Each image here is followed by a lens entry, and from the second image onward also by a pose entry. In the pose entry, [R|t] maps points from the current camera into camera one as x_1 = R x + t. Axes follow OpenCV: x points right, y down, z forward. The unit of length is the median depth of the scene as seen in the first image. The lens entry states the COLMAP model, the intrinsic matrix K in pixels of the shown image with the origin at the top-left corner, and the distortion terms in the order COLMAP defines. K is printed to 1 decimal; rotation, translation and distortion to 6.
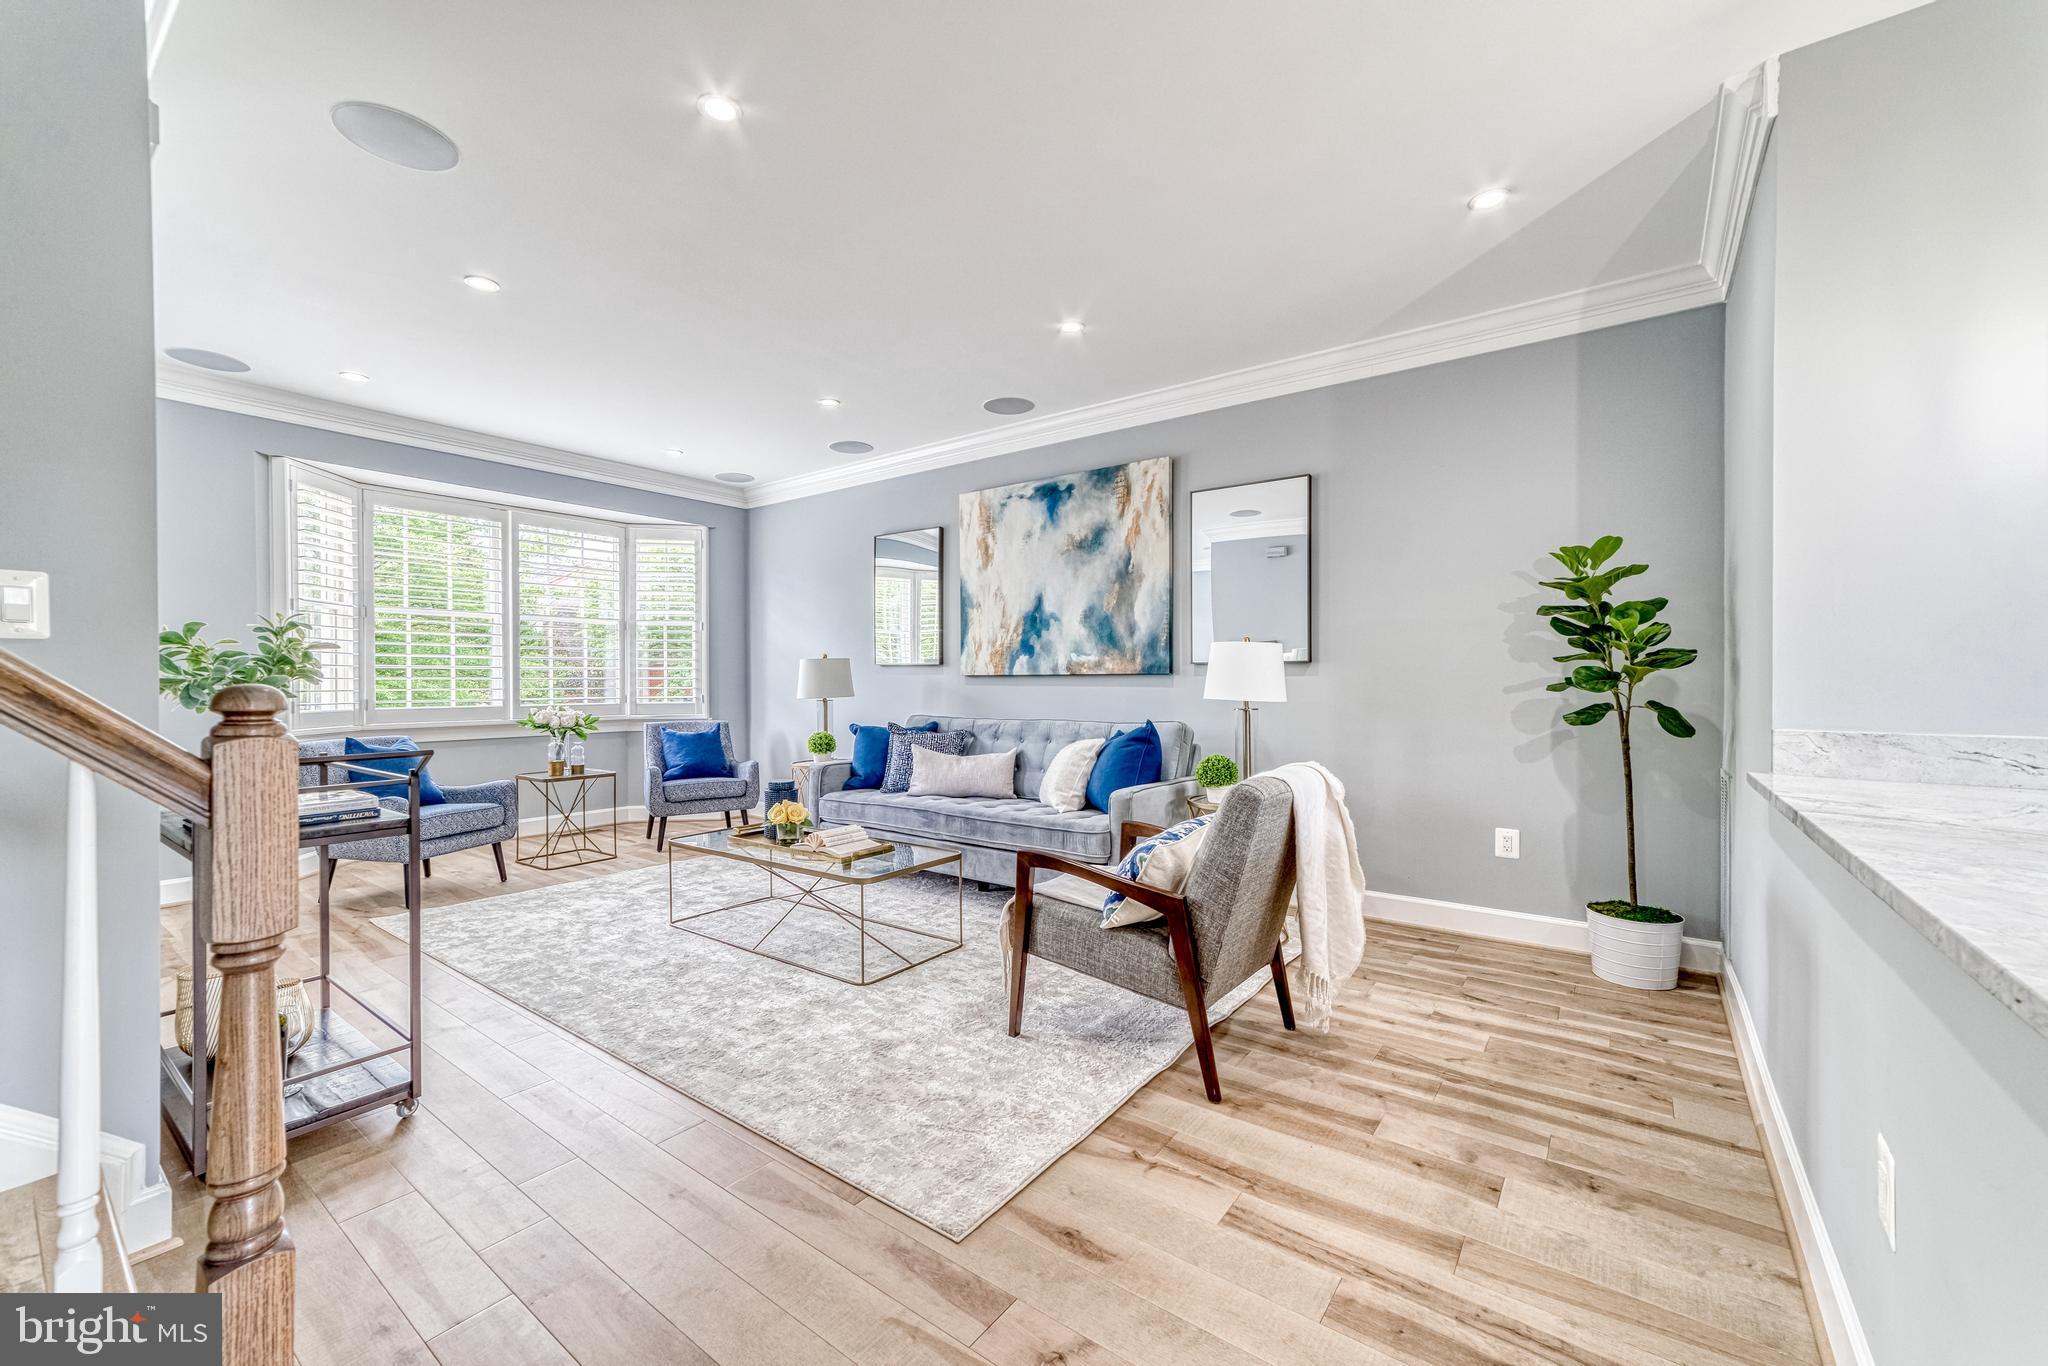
lens RADIAL K [[795.8, 0, 1033.9], [0, 795.8, 669.5], [0, 0, 1]] dist [-0.011288, 0.011506]
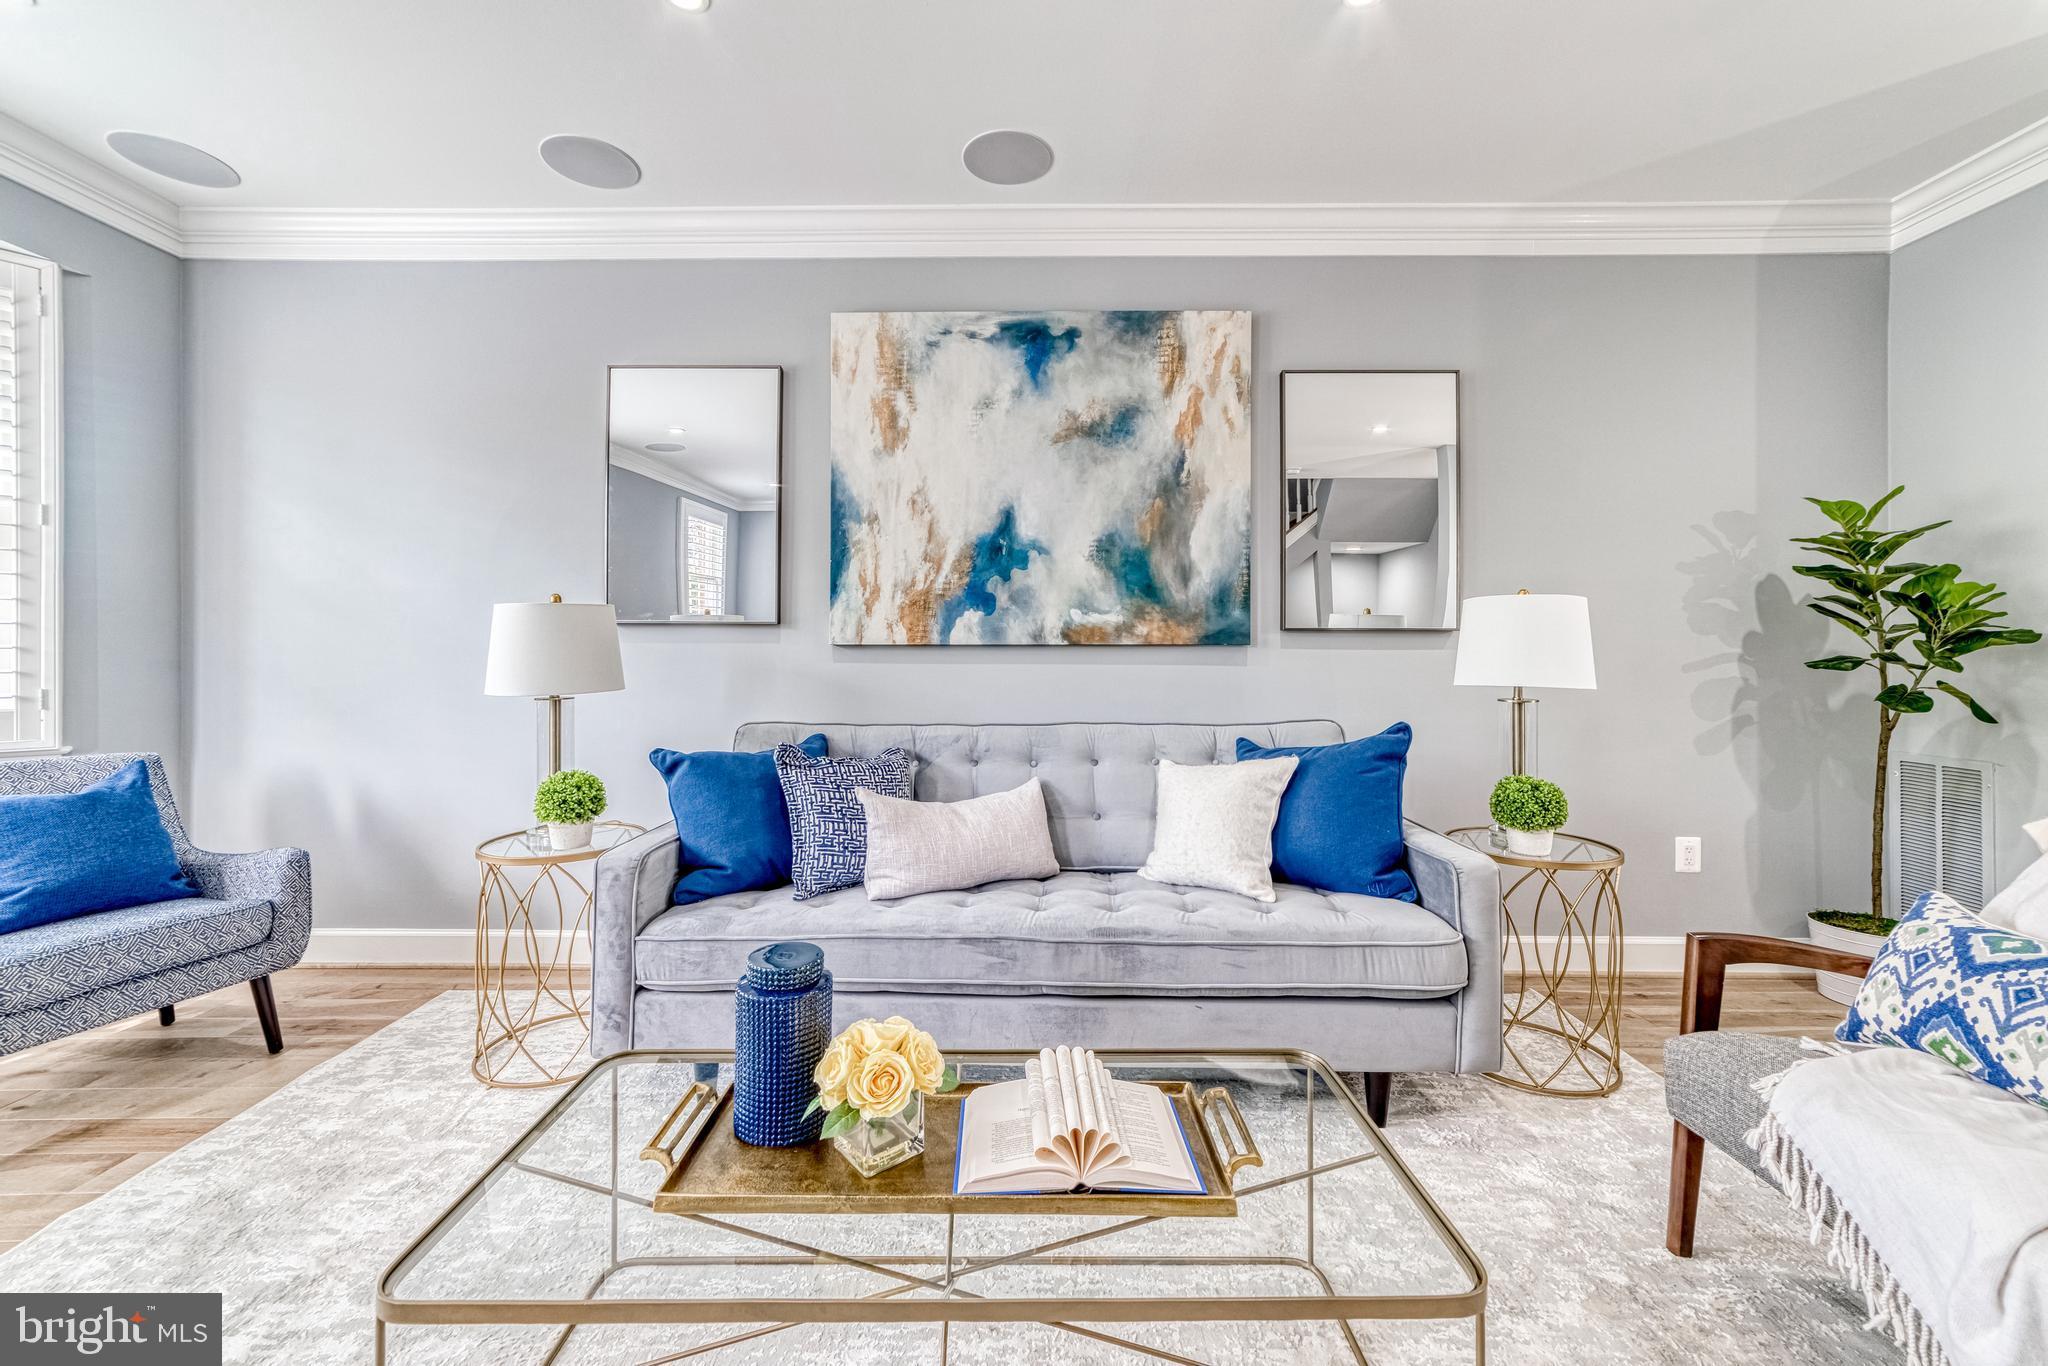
lens RADIAL K [[819.8, 0, 995.0], [0, 819.8, 635.5], [0, 0, 1]] dist [0.000375, 0.000246]
pose [[0.818791, 0.015483, 0.573883, -0.349312], [-0.010567, 0.999873, -0.011898, 0.007255], [-0.573995, 0.003678, 0.818851, 0.521051]]
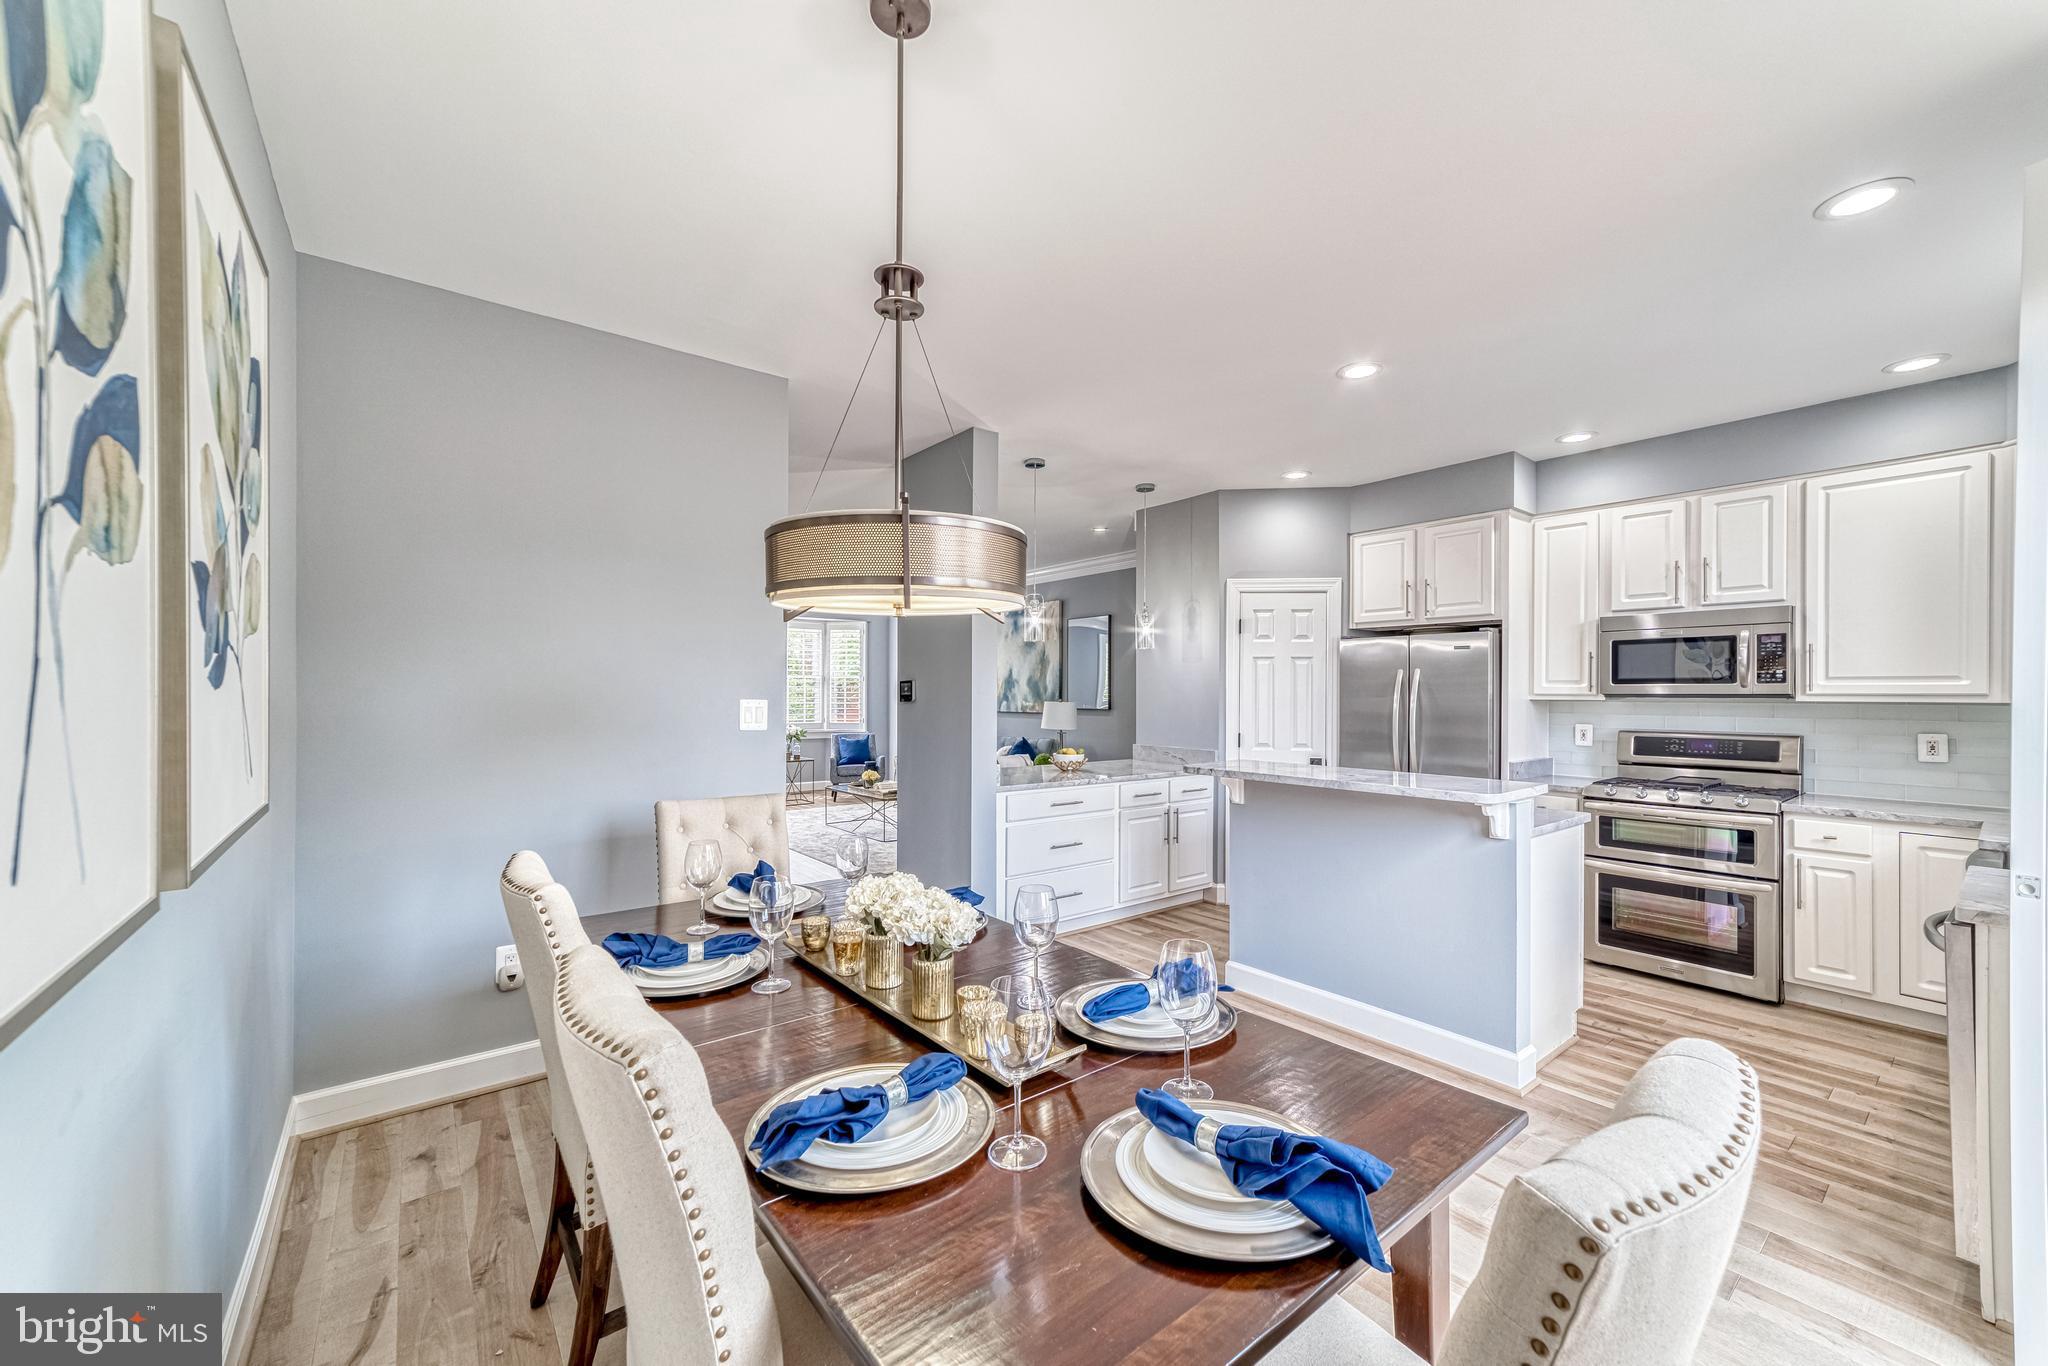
lens RADIAL K [[776.2, 0, 1142.1], [0, 776.2, 695.7], [0, 0, 1]] dist [0.013209, 0.000478]
pose [[0.990007, 0.009144, -0.140721, 0.556093], [-0.007503, 0.999898, 0.012190, -0.056903], [0.140818, -0.011012, 0.989974, -0.794400]]
